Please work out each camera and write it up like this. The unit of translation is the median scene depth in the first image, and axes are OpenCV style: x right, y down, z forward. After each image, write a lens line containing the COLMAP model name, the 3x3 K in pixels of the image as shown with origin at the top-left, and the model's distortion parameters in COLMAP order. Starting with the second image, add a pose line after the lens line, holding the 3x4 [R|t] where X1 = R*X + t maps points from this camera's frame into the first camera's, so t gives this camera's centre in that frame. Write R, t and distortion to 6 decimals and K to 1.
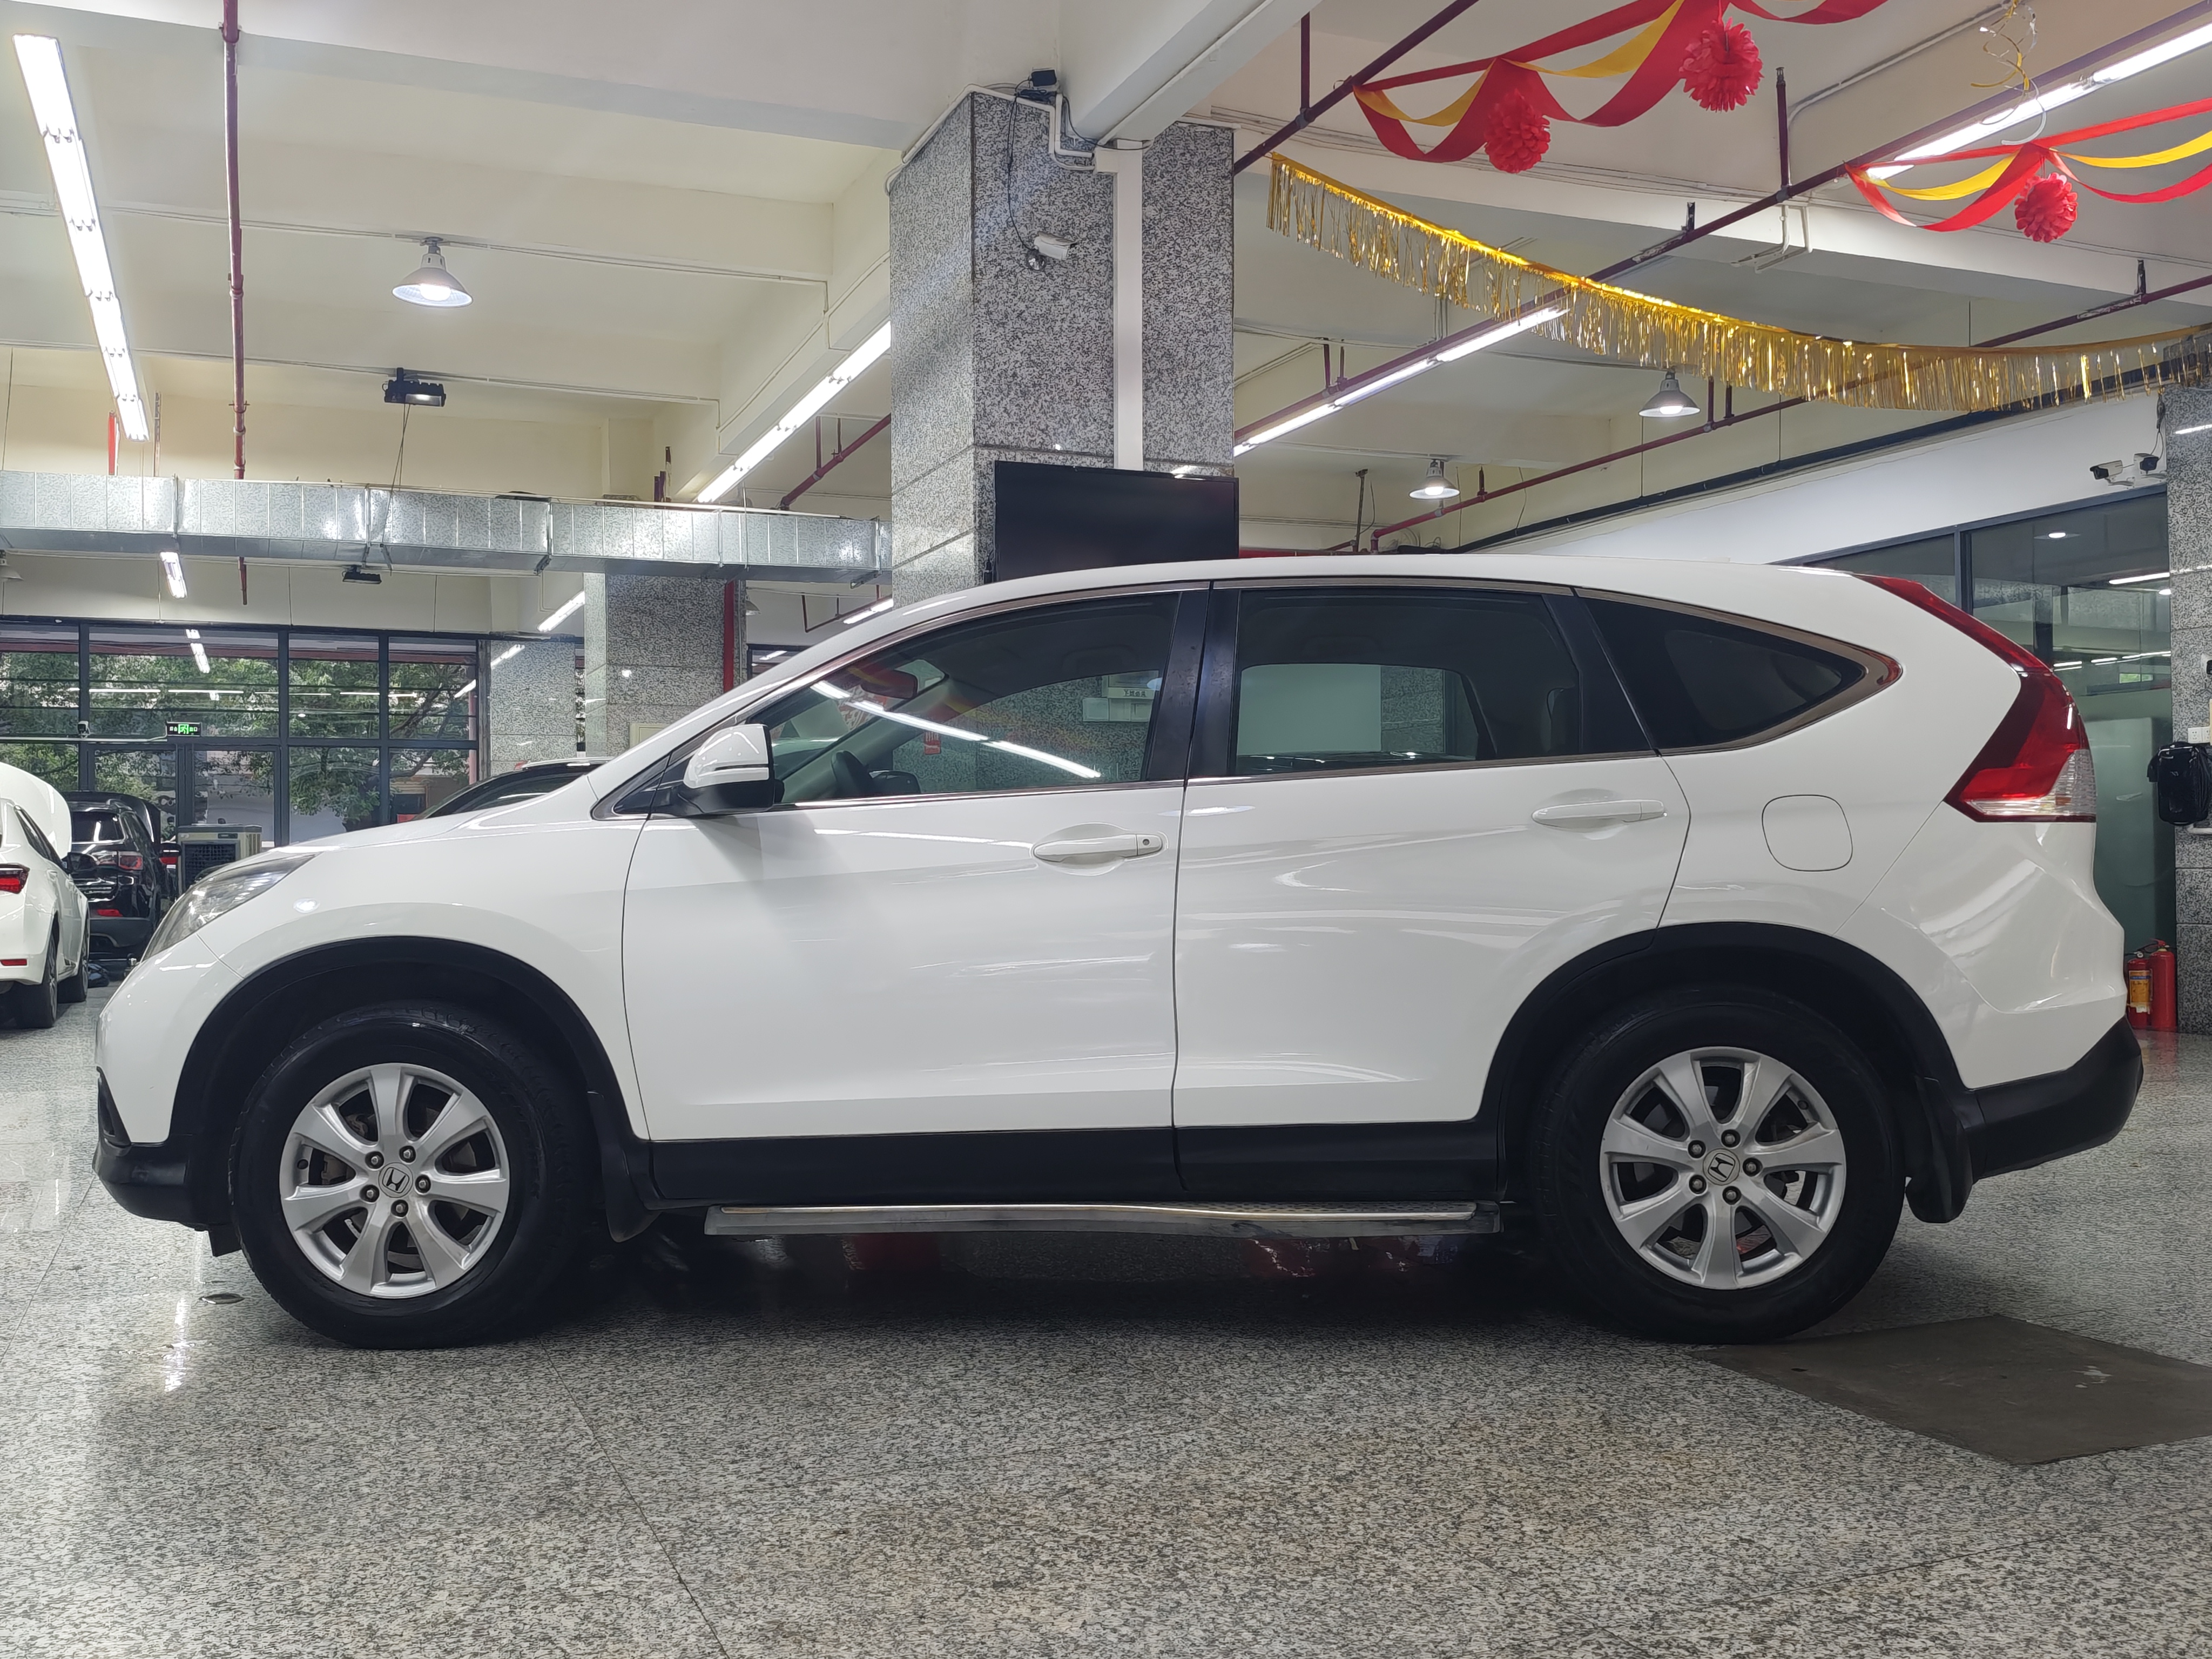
lens RADIAL K [[1989.0, 0, 1106.0], [0, 1989.0, 829.5], [0, 0, 1]] dist [0.123102, -0.288141]
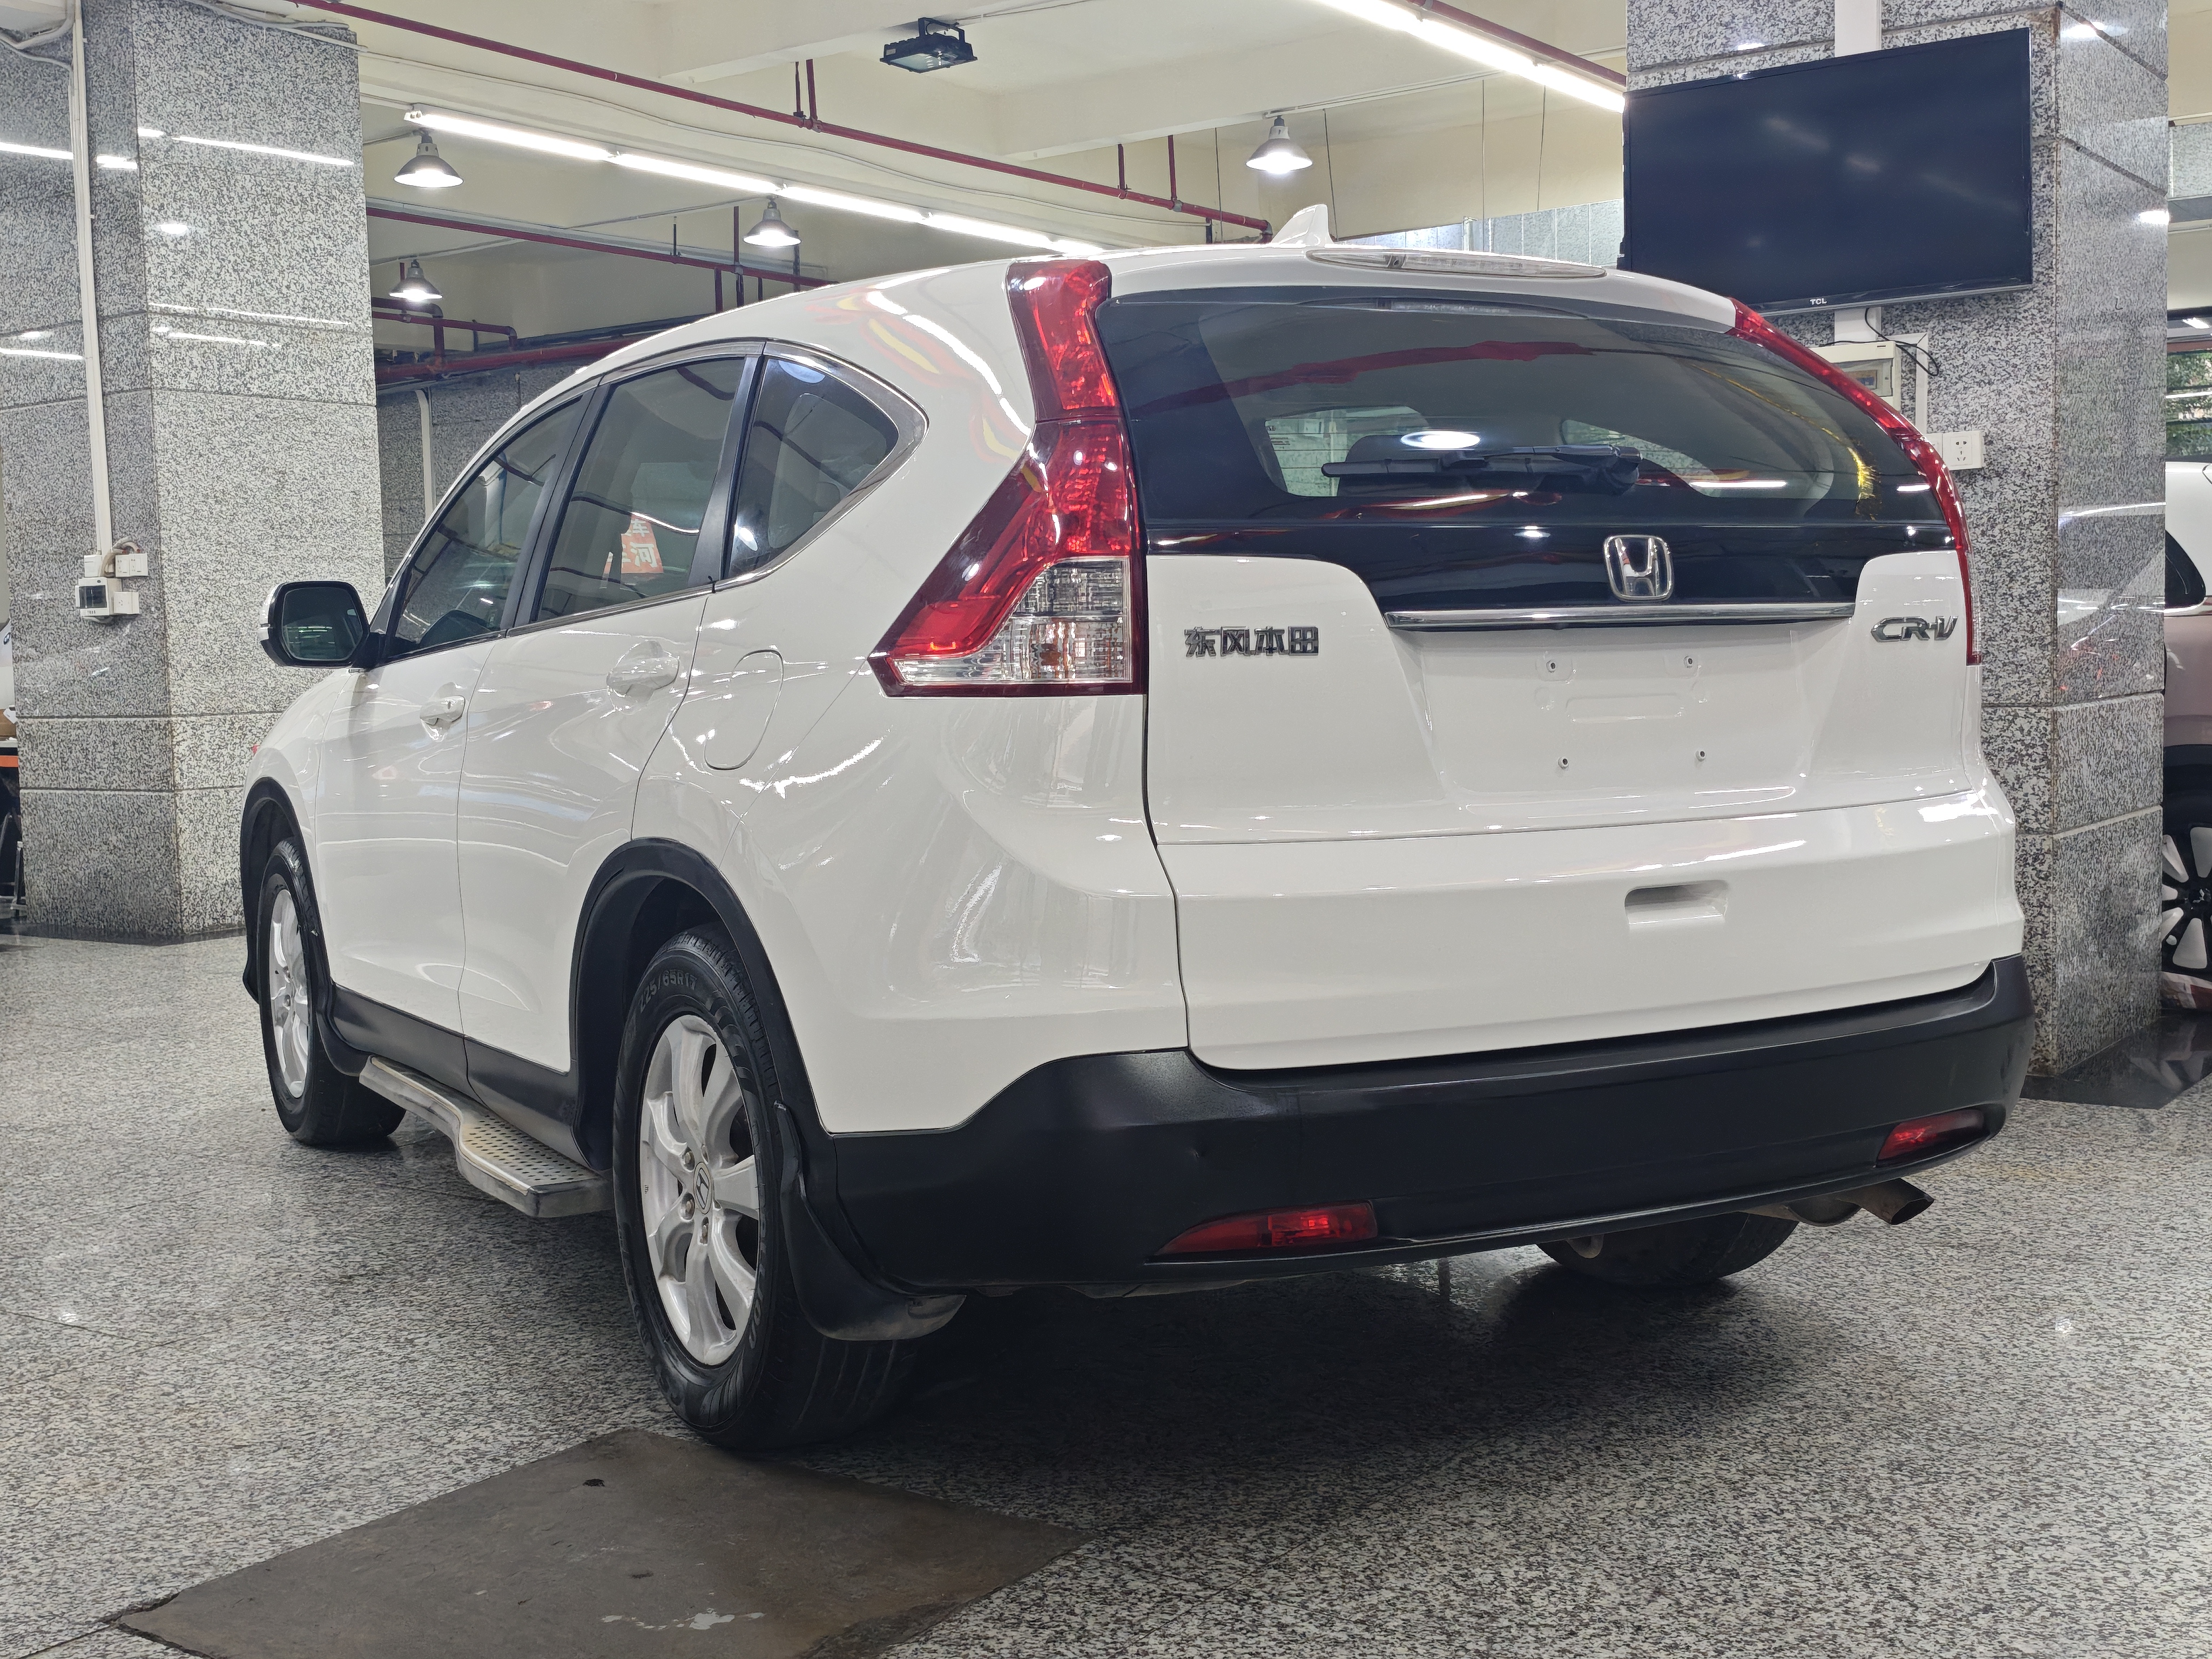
lens RADIAL K [[2504.7, 0, 1099.3], [0, 2504.7, 840.9], [0, 0, 1]] dist [0.112178, -0.302756]
pose [[0.521627, 0.063663, -0.850795, 0.600376], [0.034301, 0.994841, 0.095471, -0.016618], [0.852484, -0.078984, 0.516753, 0.366488]]
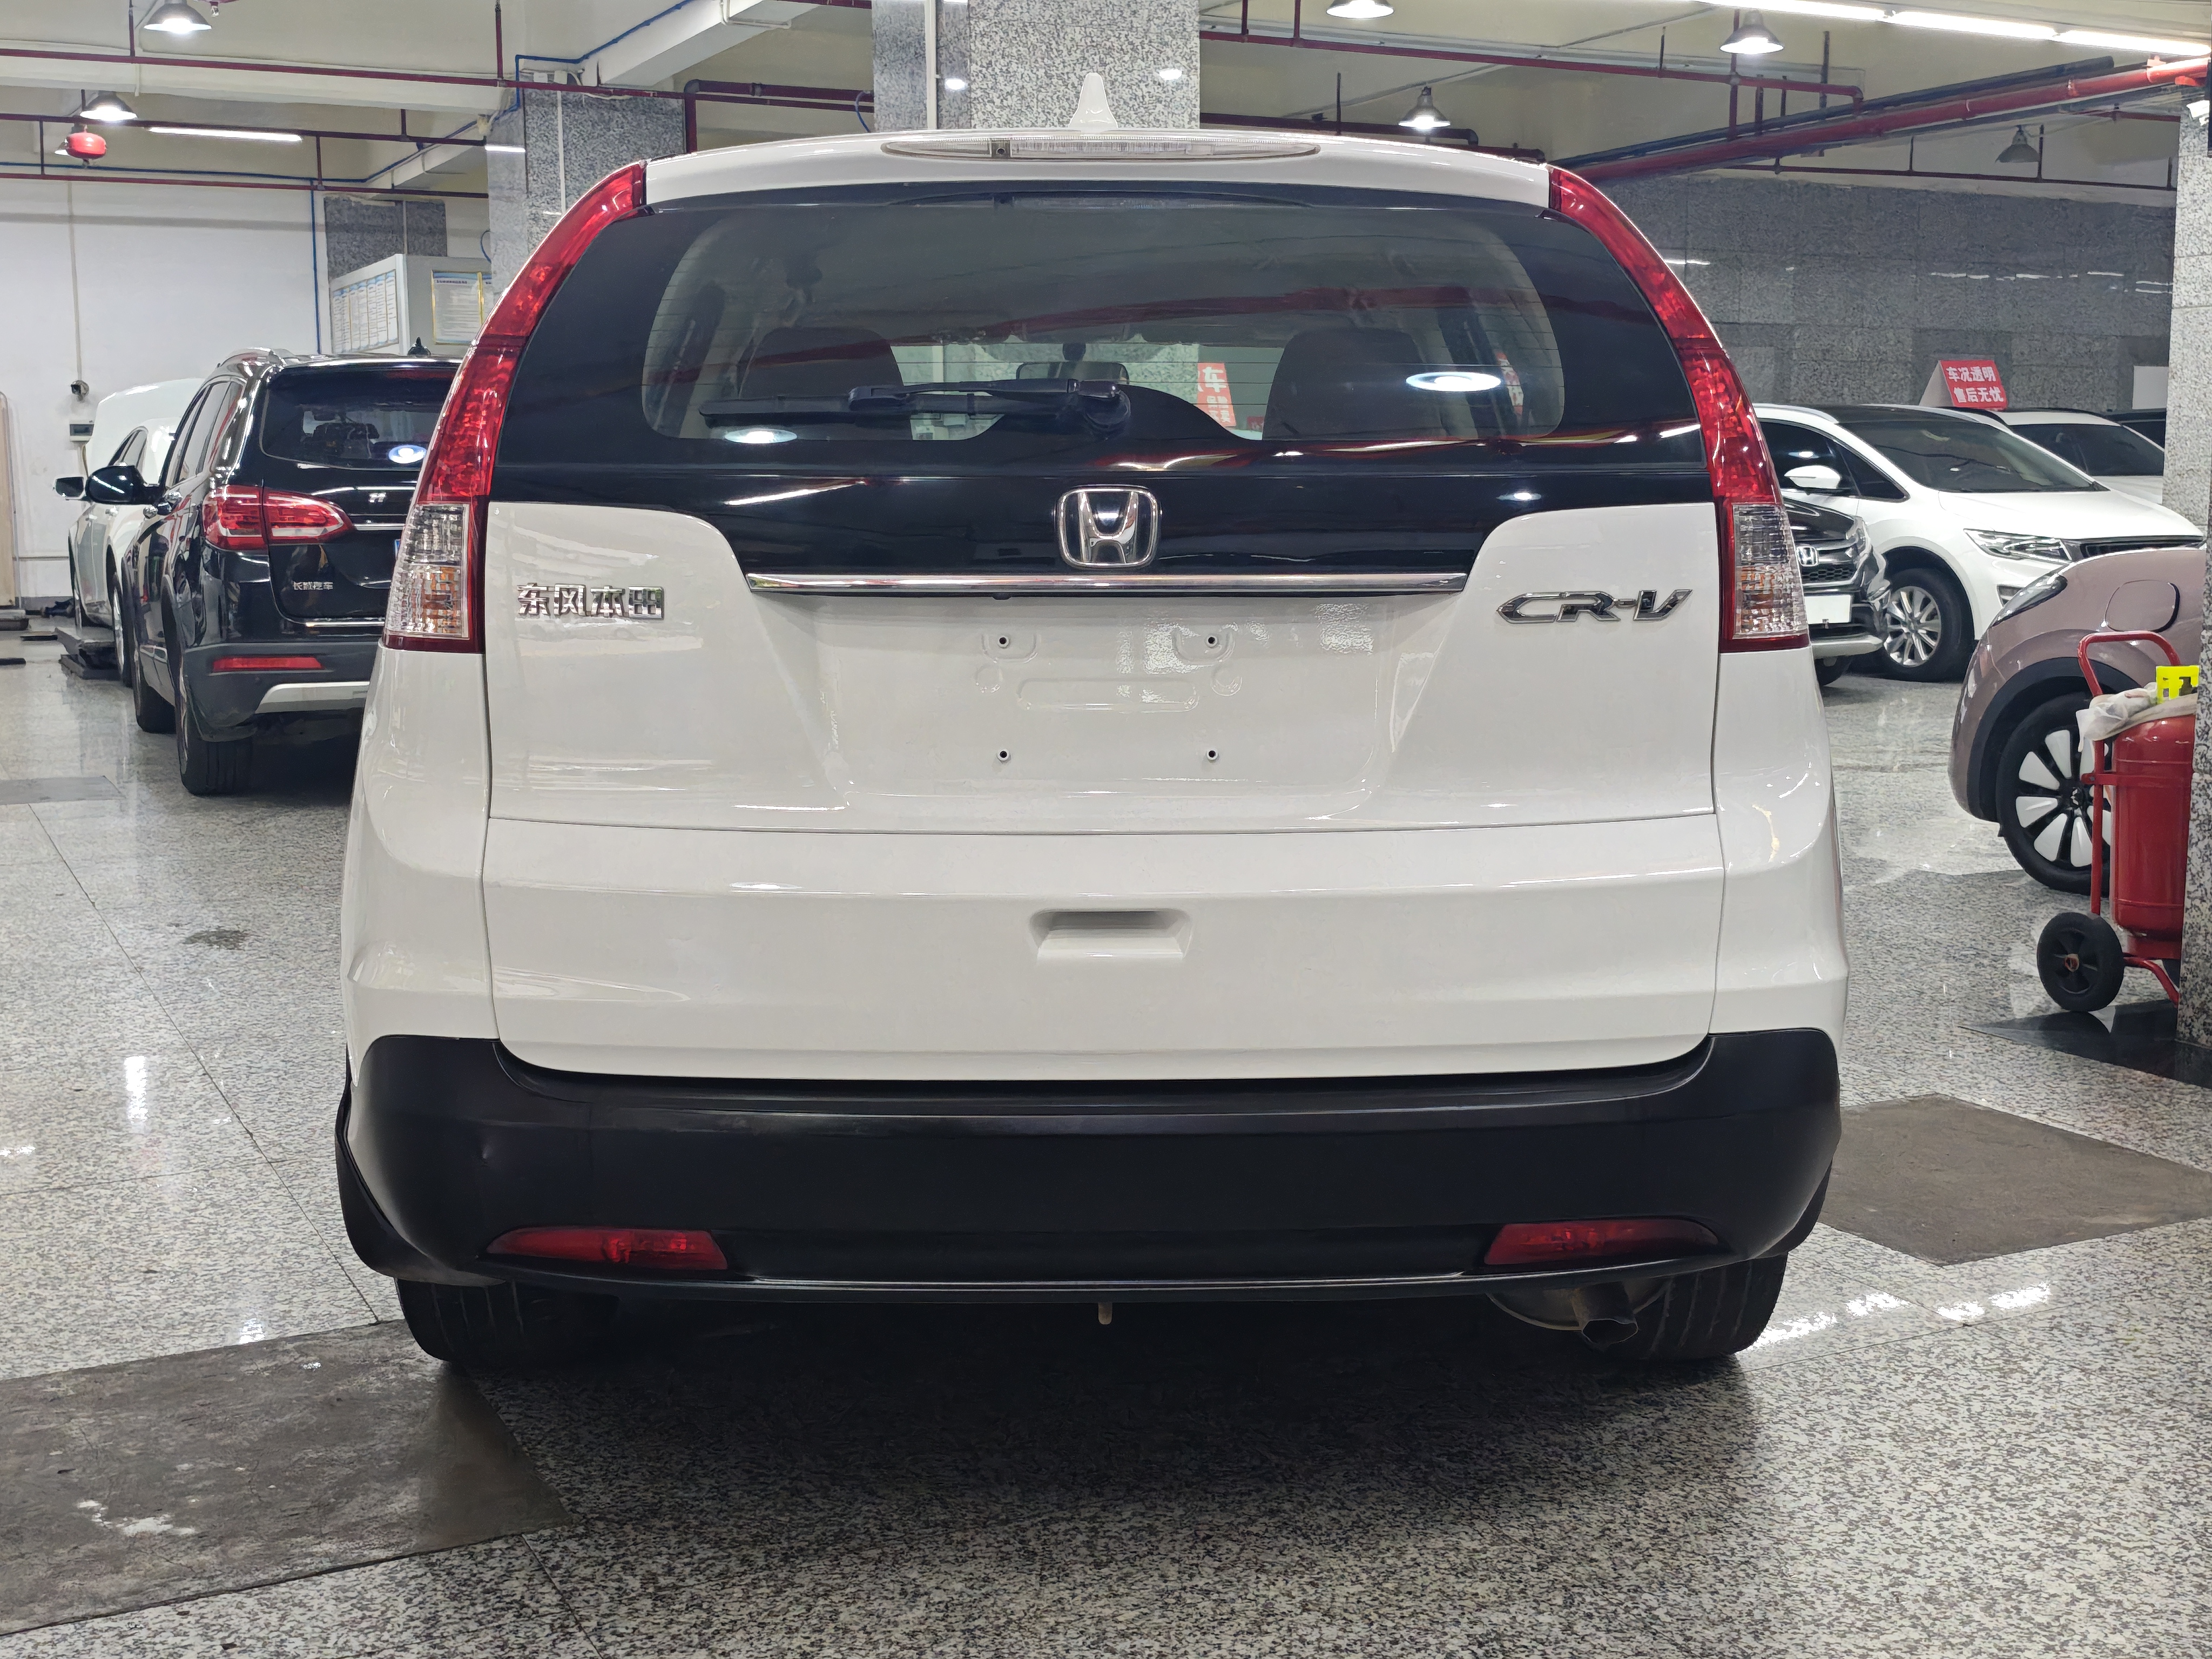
lens RADIAL K [[2504.7, 0, 1099.3], [0, 2504.7, 840.9], [0, 0, 1]] dist [0.112178, -0.302756]
pose [[0.069654, 0.153724, -0.985656, 0.635822], [0.018603, 0.987684, 0.155355, -0.029499], [0.997398, -0.029157, 0.065936, 0.631306]]
